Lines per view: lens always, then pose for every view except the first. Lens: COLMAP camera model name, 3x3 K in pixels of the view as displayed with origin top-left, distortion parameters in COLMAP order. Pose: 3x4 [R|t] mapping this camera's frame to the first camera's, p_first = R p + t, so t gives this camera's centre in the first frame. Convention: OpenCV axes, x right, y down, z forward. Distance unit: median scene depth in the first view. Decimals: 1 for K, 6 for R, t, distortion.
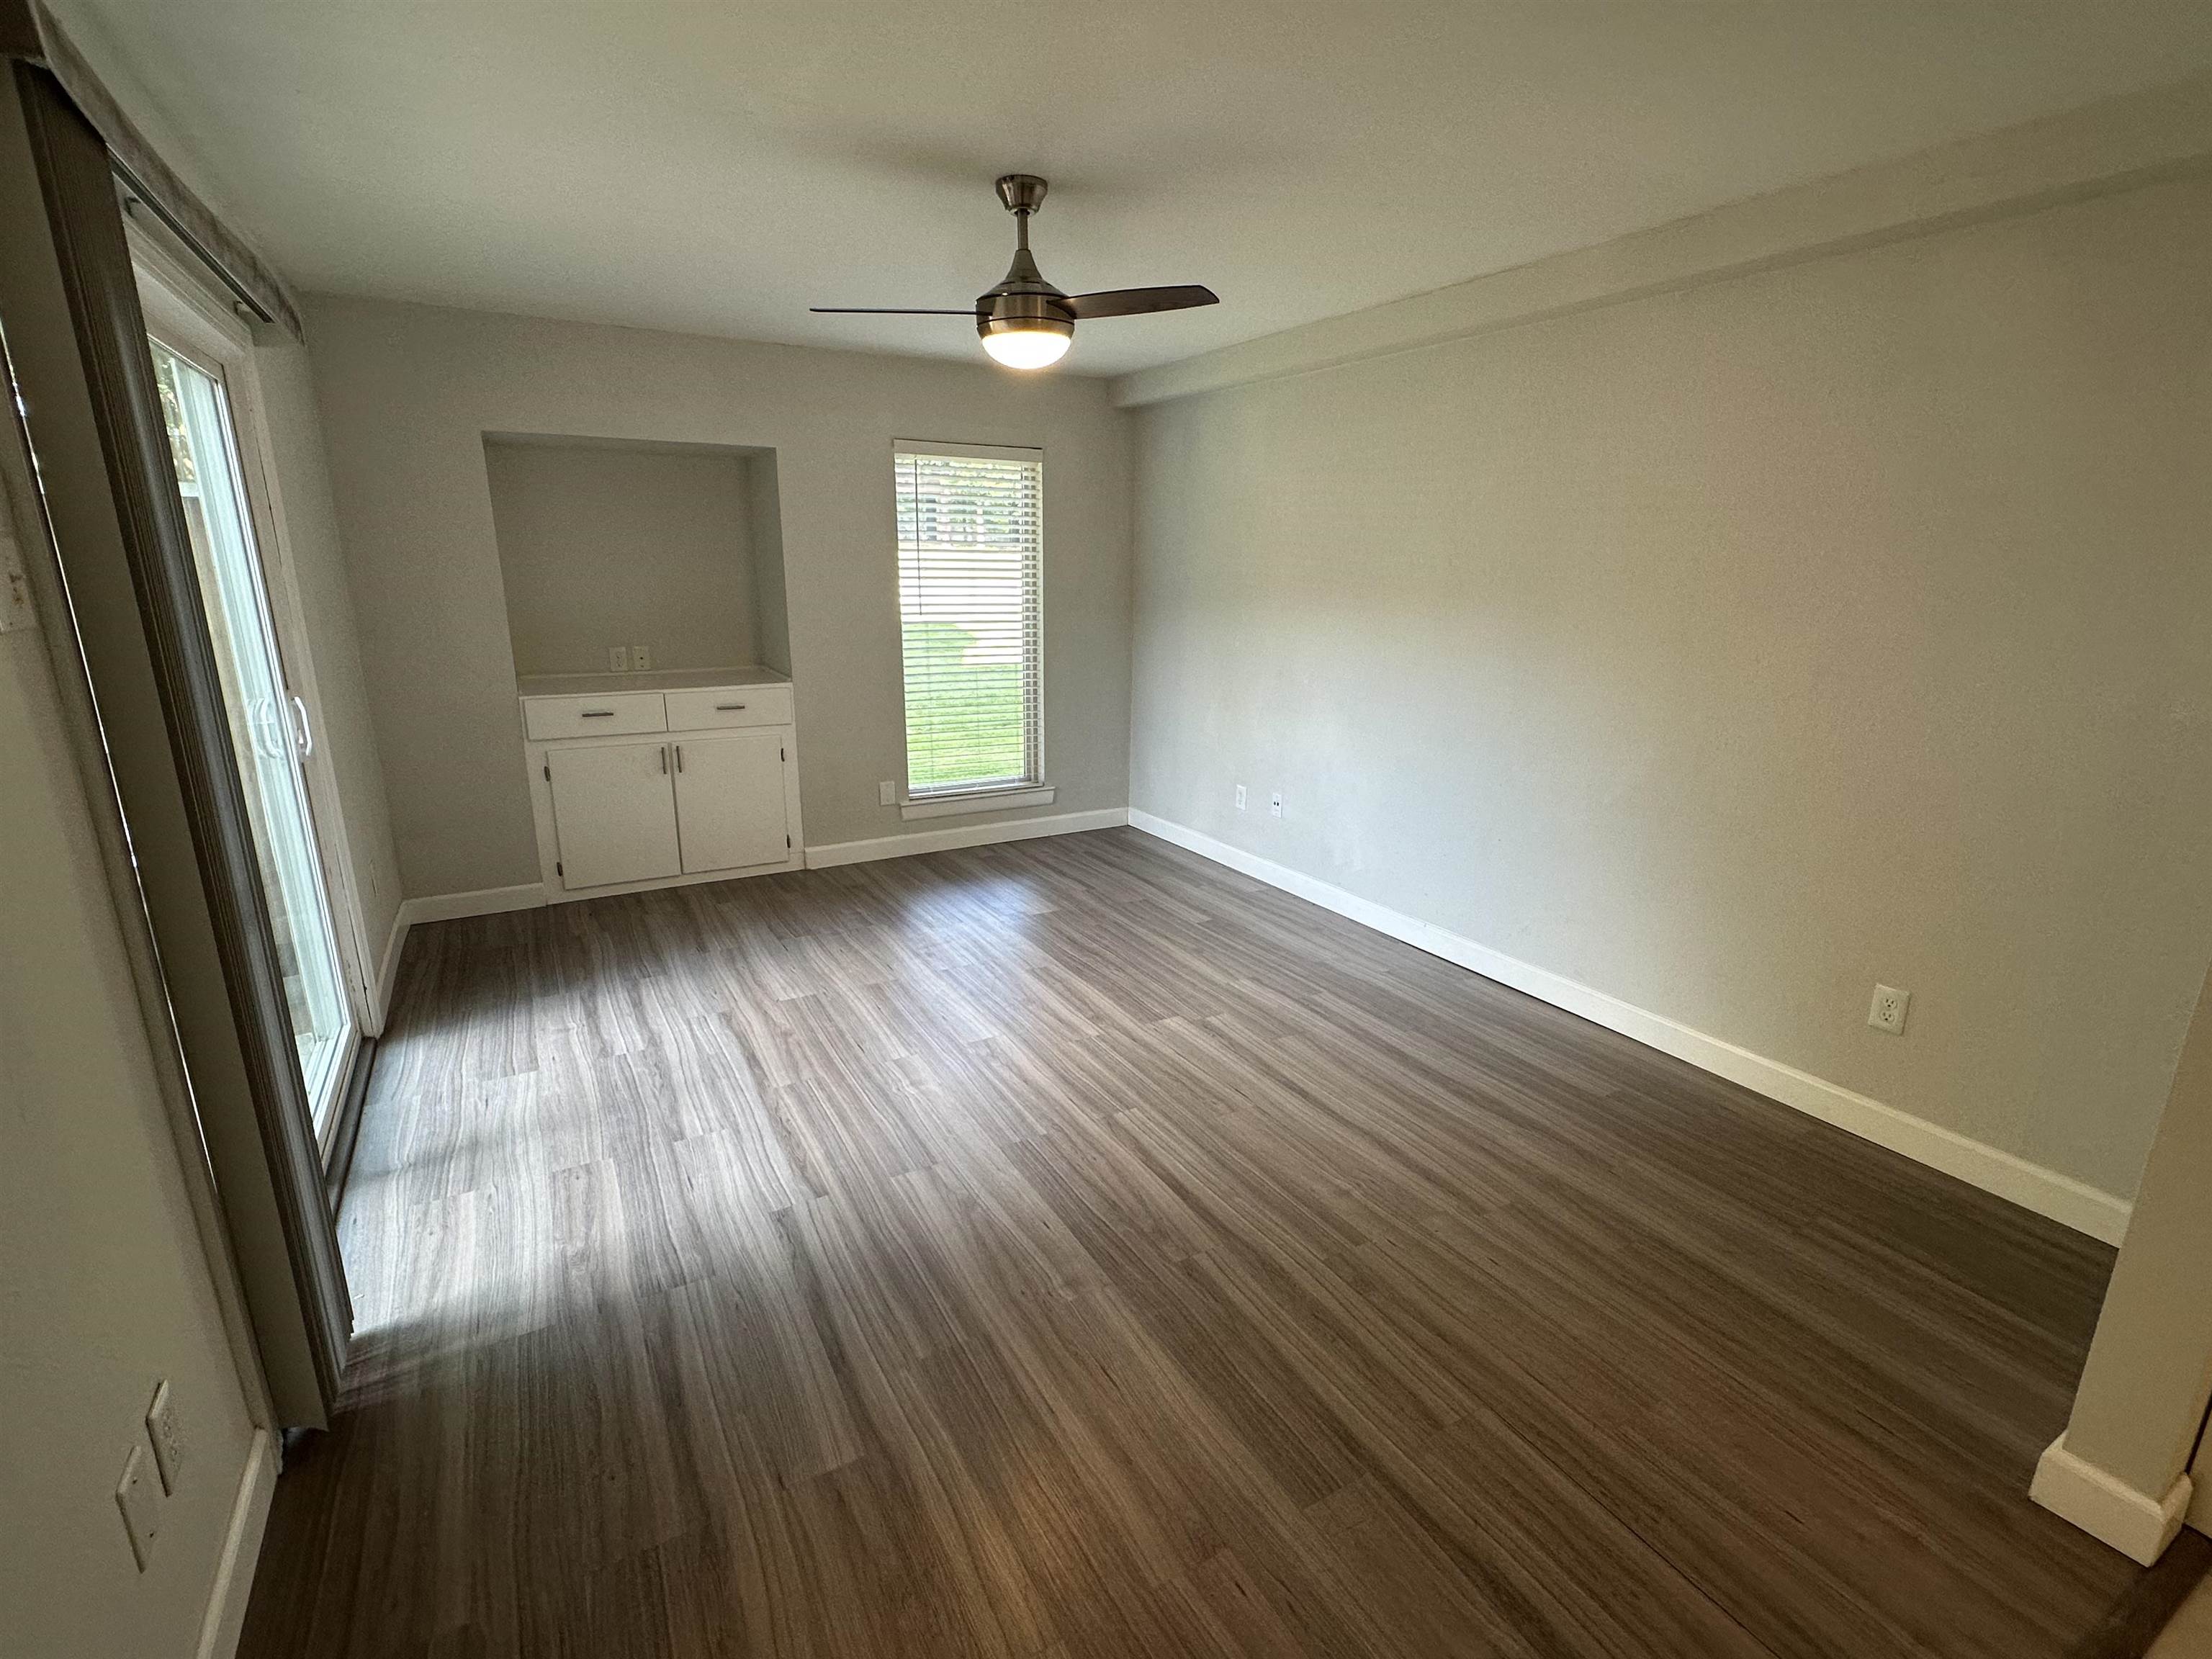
lens RADIAL K [[1014.4, 0, 1106.0], [0, 1014.4, 829.5], [0, 0, 1]] dist [-0.019650, -0.000301]
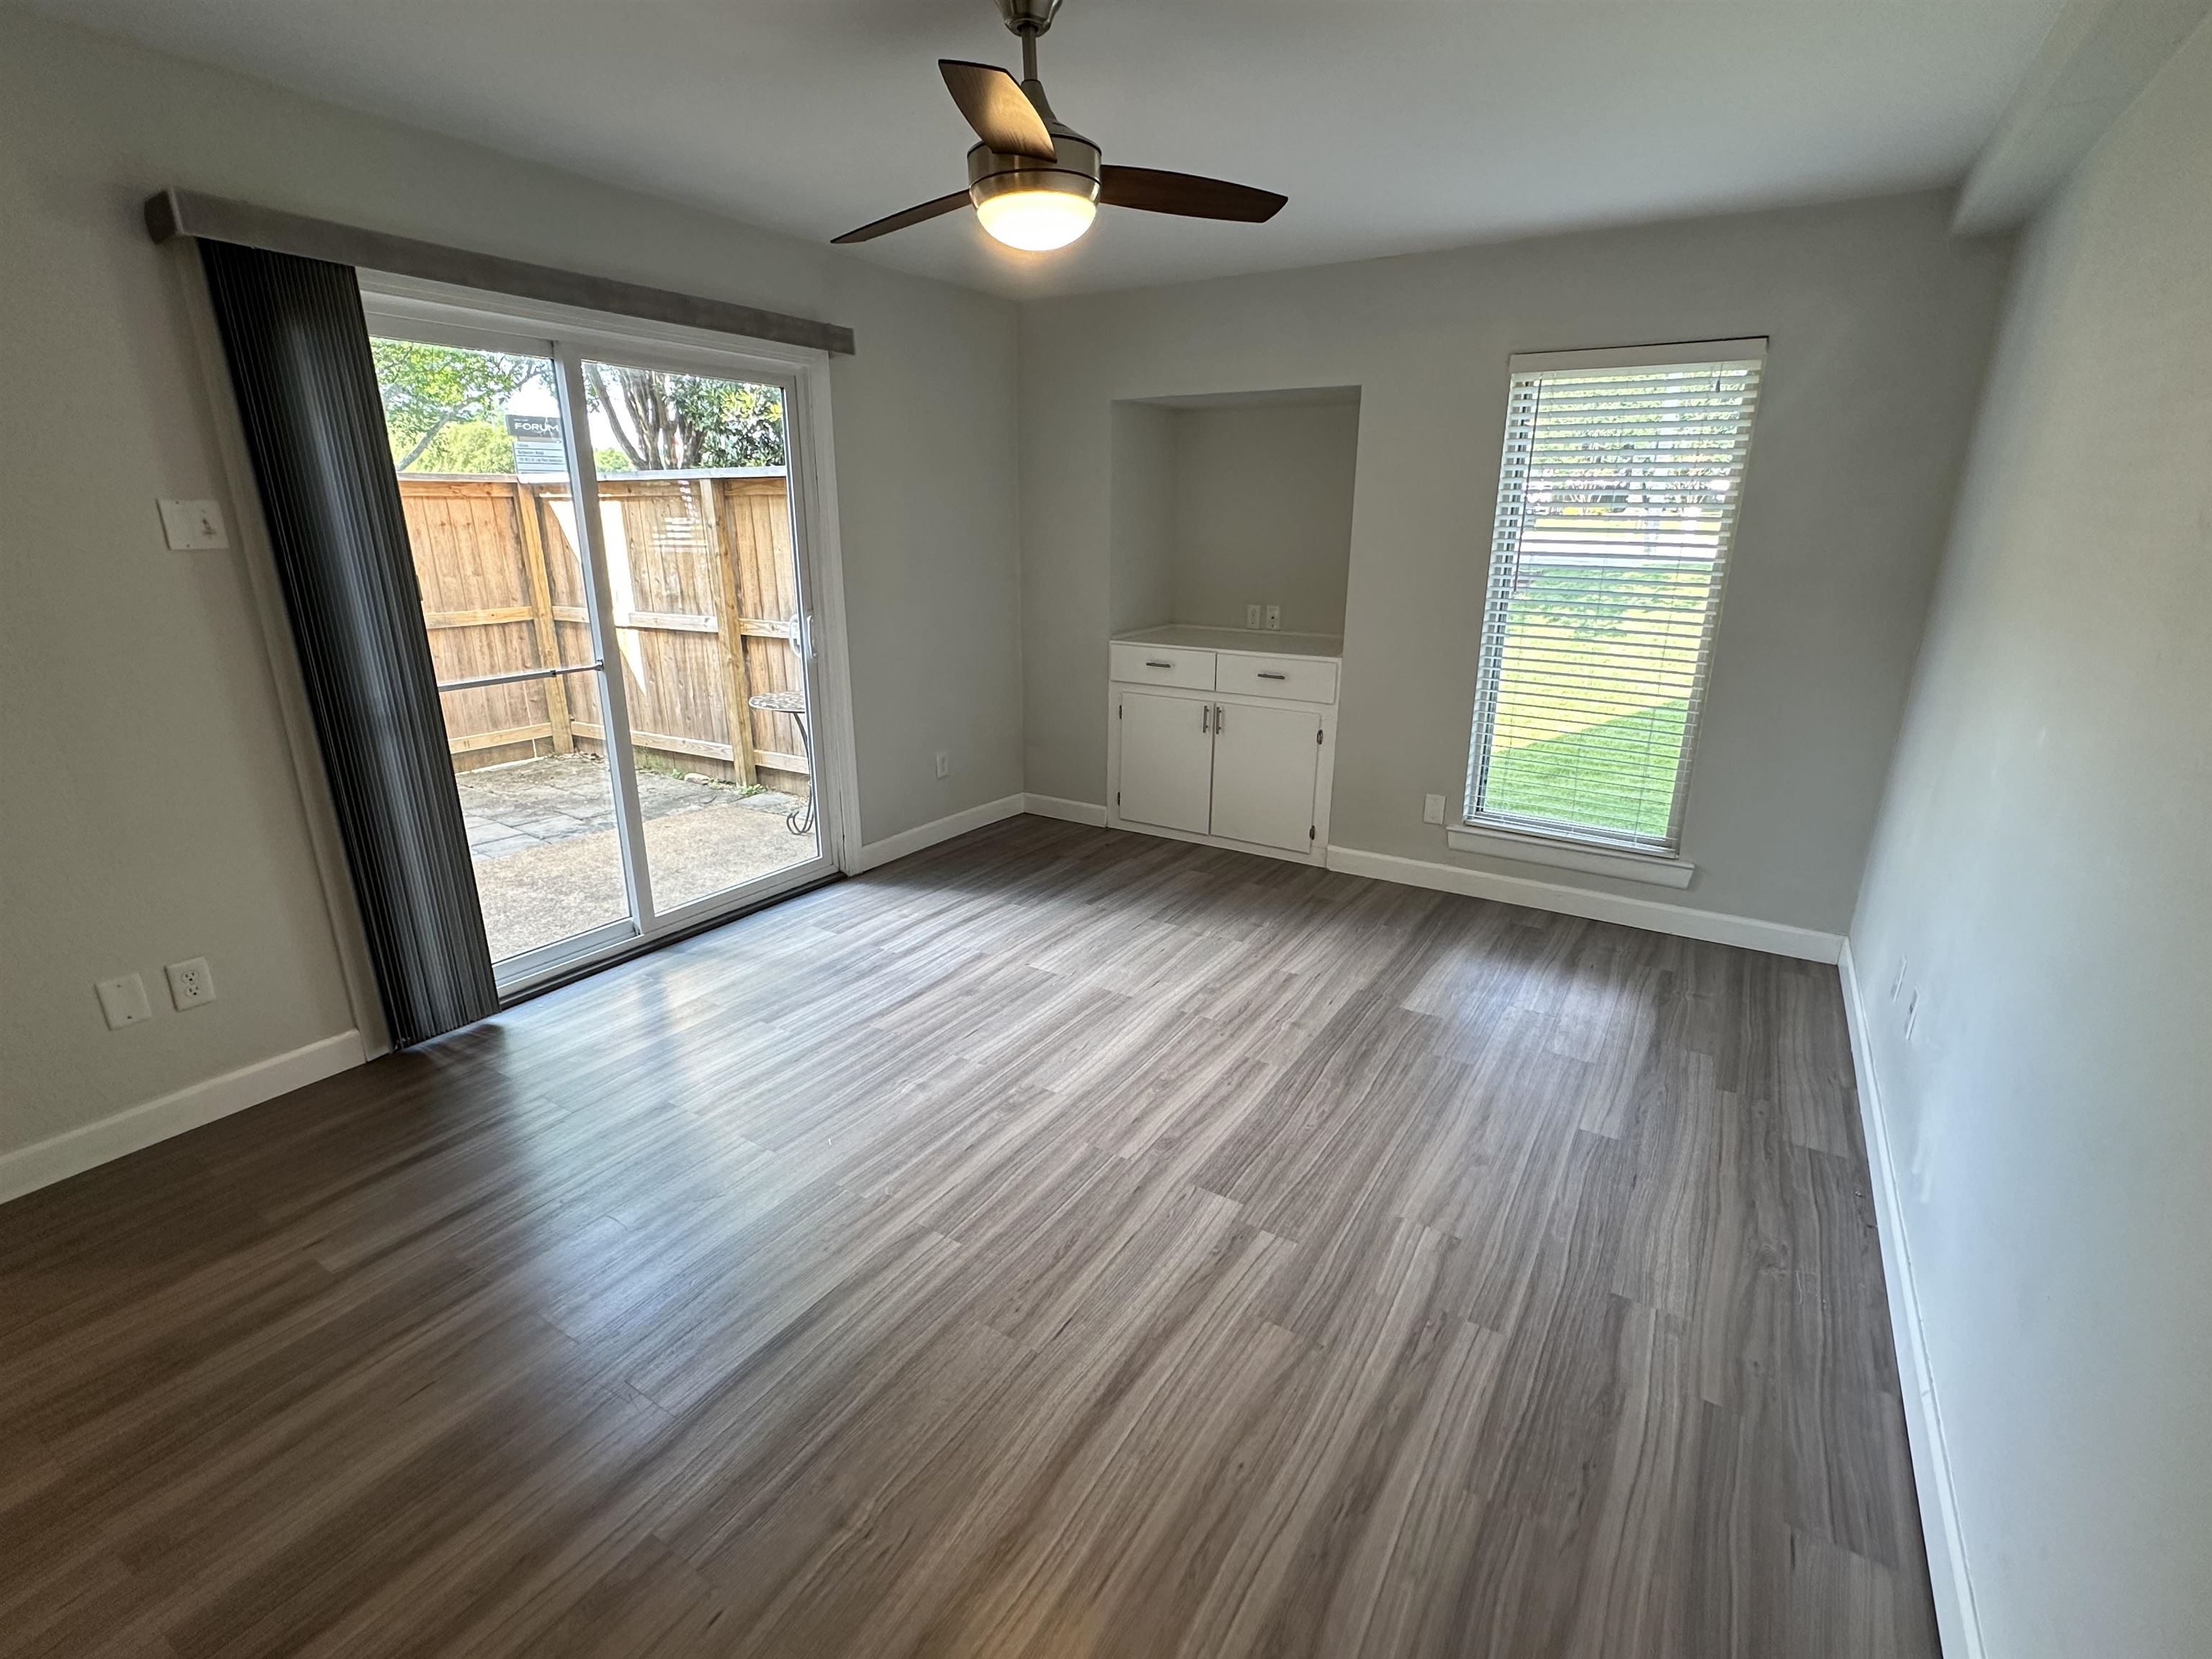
lens RADIAL K [[1014.4, 0, 1106.0], [0, 1014.4, 829.5], [0, 0, 1]] dist [-0.019650, -0.000301]
pose [[0.464779, 0.255331, -0.847813, 0.412667], [-0.227106, 0.959863, 0.164575, -0.110142], [0.855806, 0.116052, 0.504112, 0.435484]]
